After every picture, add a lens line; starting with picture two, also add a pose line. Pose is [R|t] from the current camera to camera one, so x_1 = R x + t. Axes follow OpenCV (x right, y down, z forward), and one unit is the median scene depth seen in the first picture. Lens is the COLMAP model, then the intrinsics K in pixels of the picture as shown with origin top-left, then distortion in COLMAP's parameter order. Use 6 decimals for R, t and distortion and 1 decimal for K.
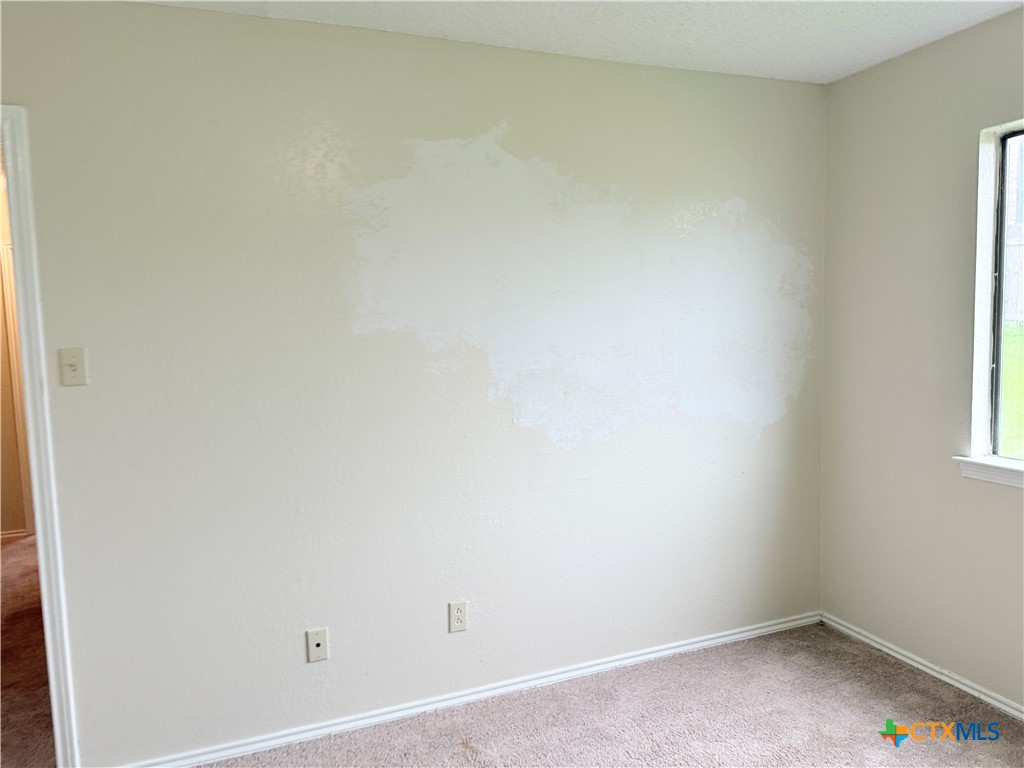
lens RADIAL K [[737.0, 0, 519.3], [0, 737.0, 381.1], [0, 0, 1]] dist [0.039425, -0.033367]
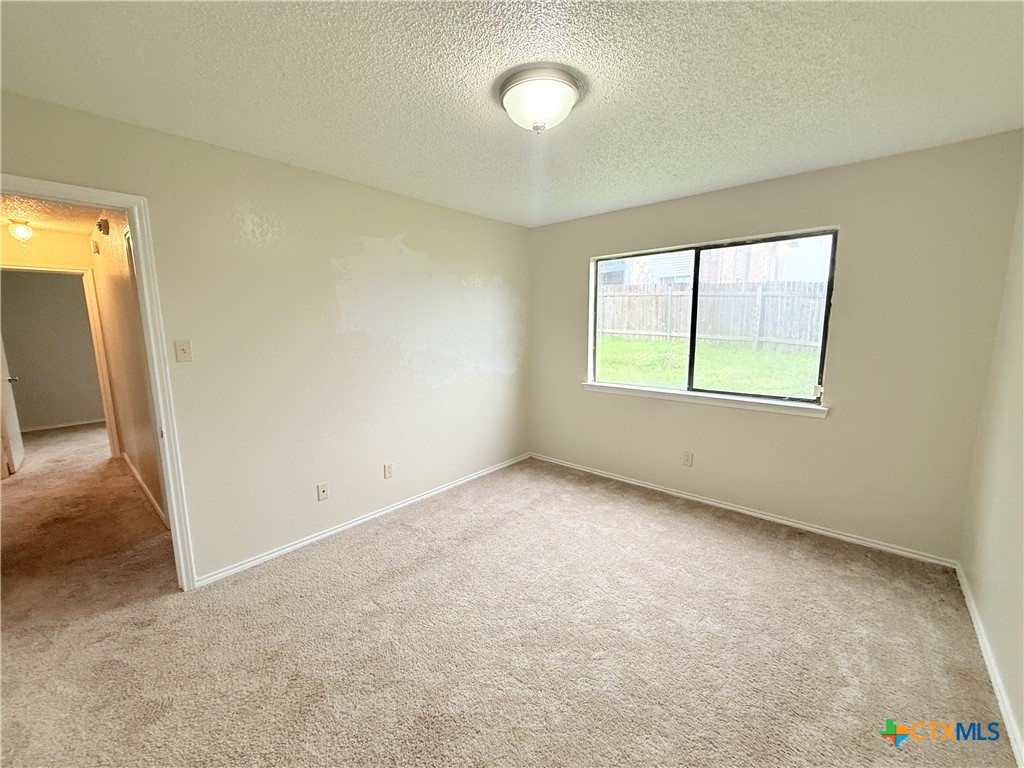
lens RADIAL K [[406.6, 0, 510.3], [0, 406.6, 385.3], [0, 0, 1]] dist [0.000114, -0.000212]
pose [[0.899321, -0.046902, 0.434767, -0.261316], [0.022848, 0.997913, 0.060392, 0.017754], [-0.436692, -0.044378, 0.898516, -0.167342]]
